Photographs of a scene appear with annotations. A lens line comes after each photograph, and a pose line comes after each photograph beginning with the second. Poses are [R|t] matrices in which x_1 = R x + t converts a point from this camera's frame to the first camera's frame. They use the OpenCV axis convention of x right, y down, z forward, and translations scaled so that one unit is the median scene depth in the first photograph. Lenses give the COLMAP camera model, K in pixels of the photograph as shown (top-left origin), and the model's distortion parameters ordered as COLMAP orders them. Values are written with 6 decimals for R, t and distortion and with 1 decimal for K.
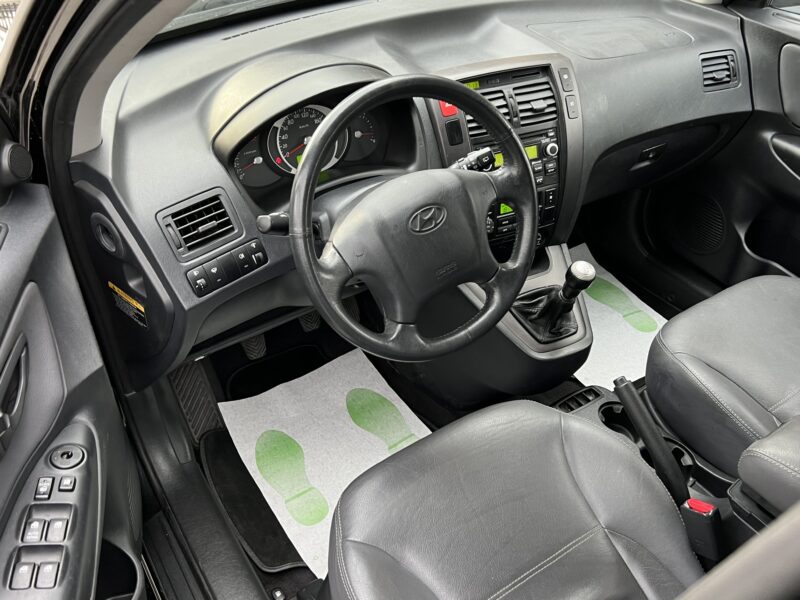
lens RADIAL K [[676.3, 0, 395.1], [0, 676.3, 310.4], [0, 0, 1]] dist [0.048707, -0.022118]
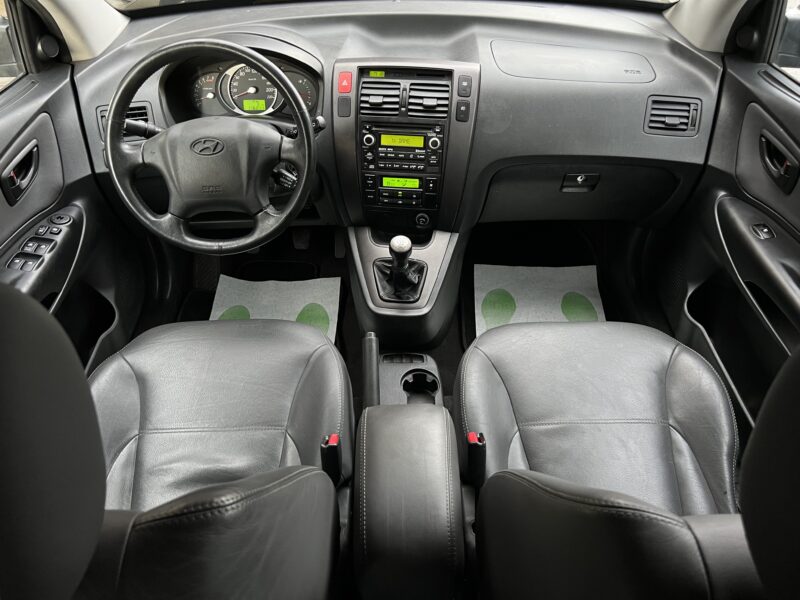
lens RADIAL K [[598.8, 0, 397.7], [0, 598.8, 303.3], [0, 0, 1]] dist [0.052222, -0.064966]
pose [[0.836269, 0.340445, -0.429828, 0.712421], [-0.328101, 0.938766, 0.105200, -0.068618], [0.439323, 0.053051, 0.896761, 0.070585]]
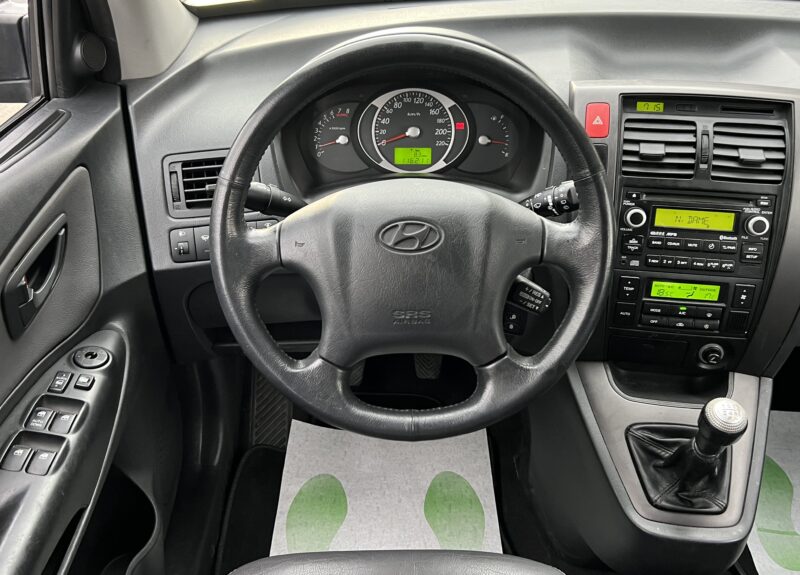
lens RADIAL K [[764.0, 0, 399.4], [0, 764.0, 282.5], [0, 0, 1]] dist [0.012452, 0.000000]
pose [[0.833488, 0.283381, -0.474334, 0.308177], [-0.341372, 0.939128, -0.038788, -0.040833], [0.434468, 0.194253, 0.879490, 0.220862]]
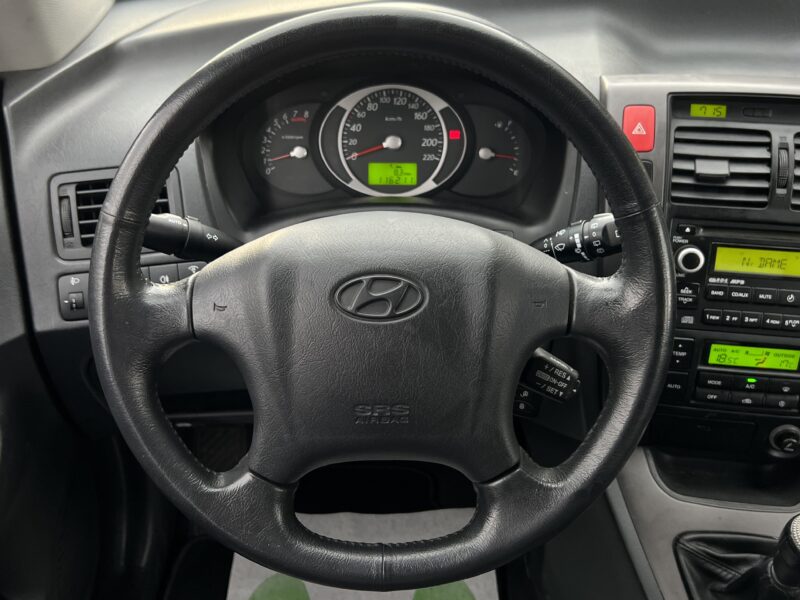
lens RADIAL K [[847.9, 0, 402.1], [0, 847.9, 301.6], [0, 0, 1]] dist [-0.001462, 0.000000]
pose [[0.838703, 0.283652, -0.464885, 0.247953], [-0.341927, 0.938690, -0.044127, -0.080710], [0.423866, 0.195966, 0.884271, 0.338624]]
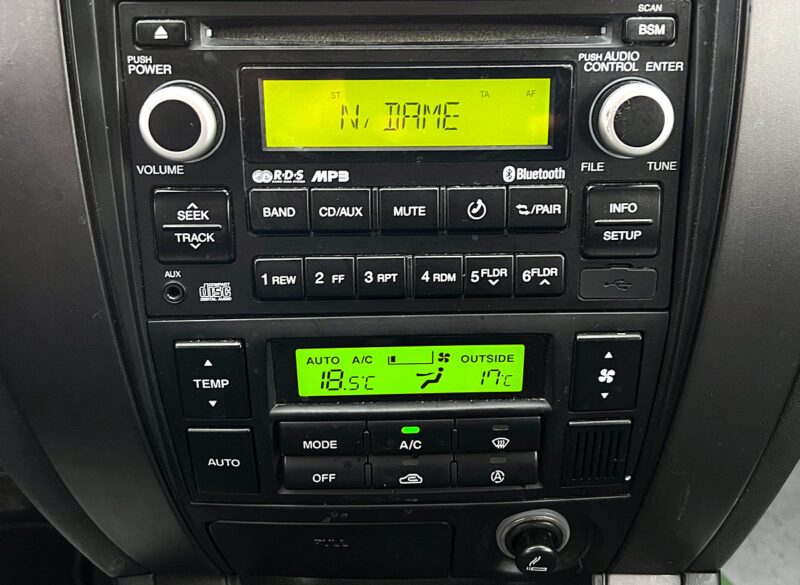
lens RADIAL K [[870.3, 0, 414.3], [0, 870.3, 273.8], [0, 0, 1]] dist [0.076227, 0.000000]
pose [[0.913339, 0.231102, -0.335266, 0.263220], [-0.248886, 0.968477, -0.010439, -0.183782], [0.322285, 0.092977, 0.942066, 0.782828]]
